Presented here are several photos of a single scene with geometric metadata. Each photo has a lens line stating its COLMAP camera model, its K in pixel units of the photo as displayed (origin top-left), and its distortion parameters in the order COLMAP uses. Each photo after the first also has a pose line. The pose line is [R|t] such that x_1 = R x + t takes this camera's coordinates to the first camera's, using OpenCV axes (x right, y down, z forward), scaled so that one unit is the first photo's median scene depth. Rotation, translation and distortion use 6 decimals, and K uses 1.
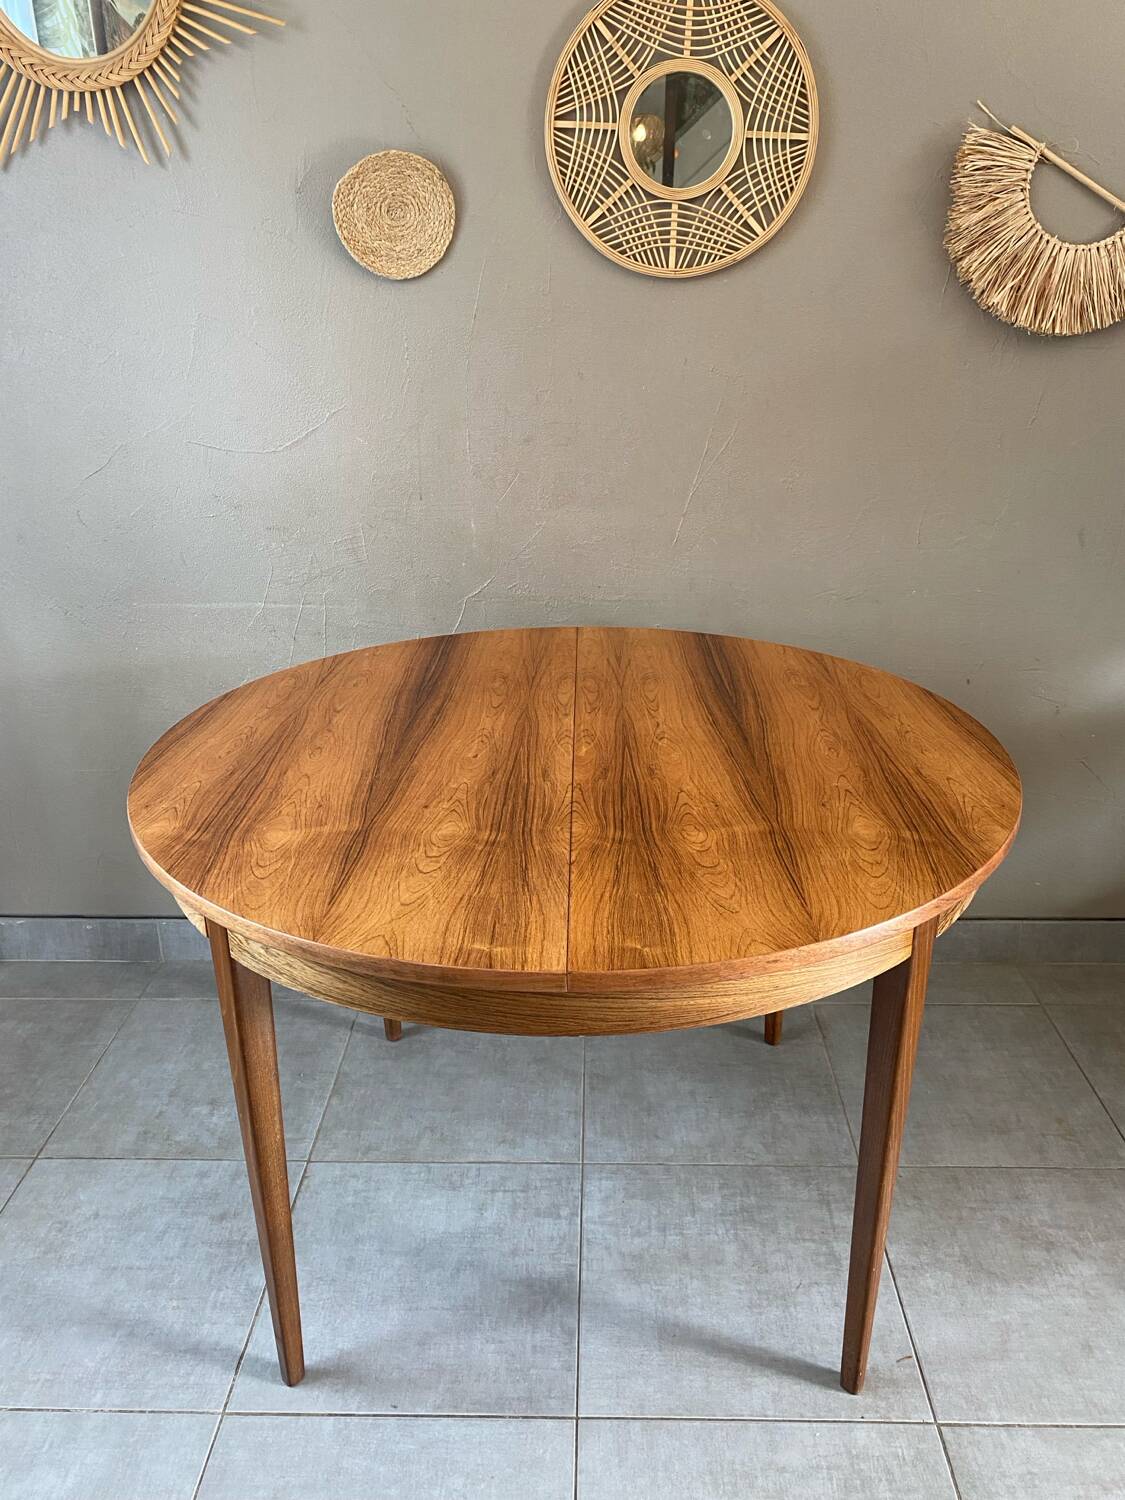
lens RADIAL K [[1152.3, 0, 573.4], [0, 1152.3, 727.7], [0, 0, 1]] dist [0.015813, -0.012442]
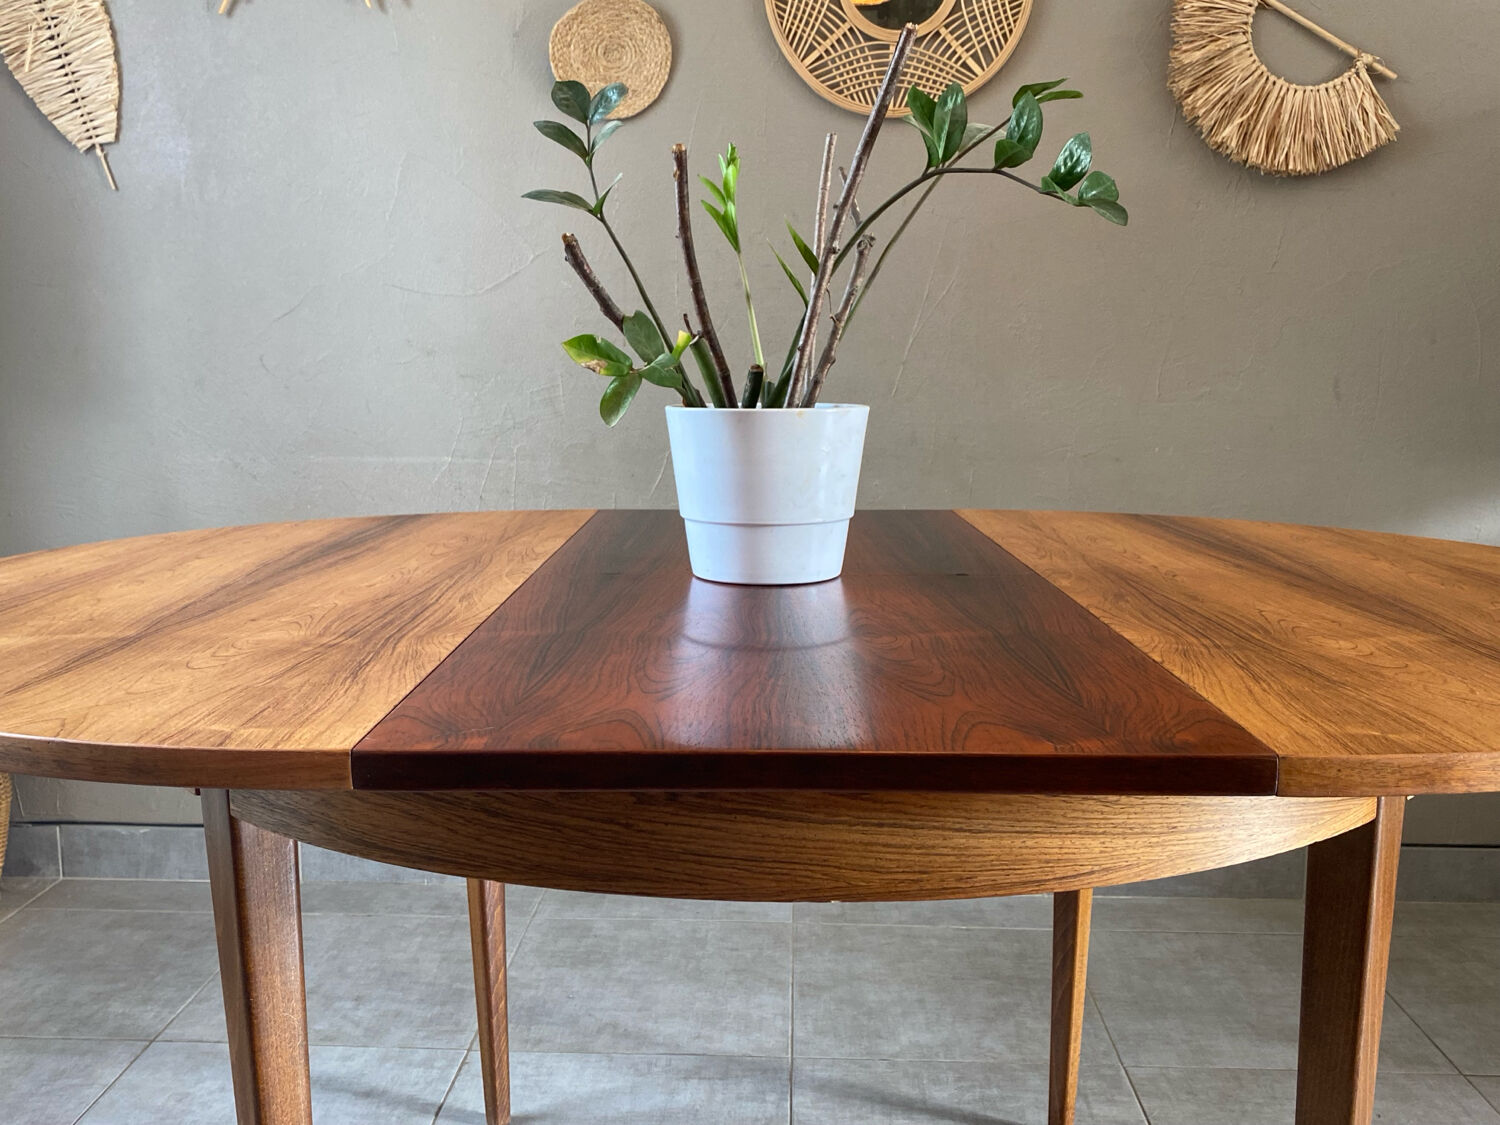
lens RADIAL K [[1384.7, 0, 732.0], [0, 1384.7, 559.7], [0, 0, 1]] dist [0.007177, 0.000000]
pose [[0.999584, 0.012533, -0.025967, -0.013936], [-0.017902, 0.975743, -0.218185, 0.241834], [0.022603, 0.218560, 0.975562, -0.069769]]
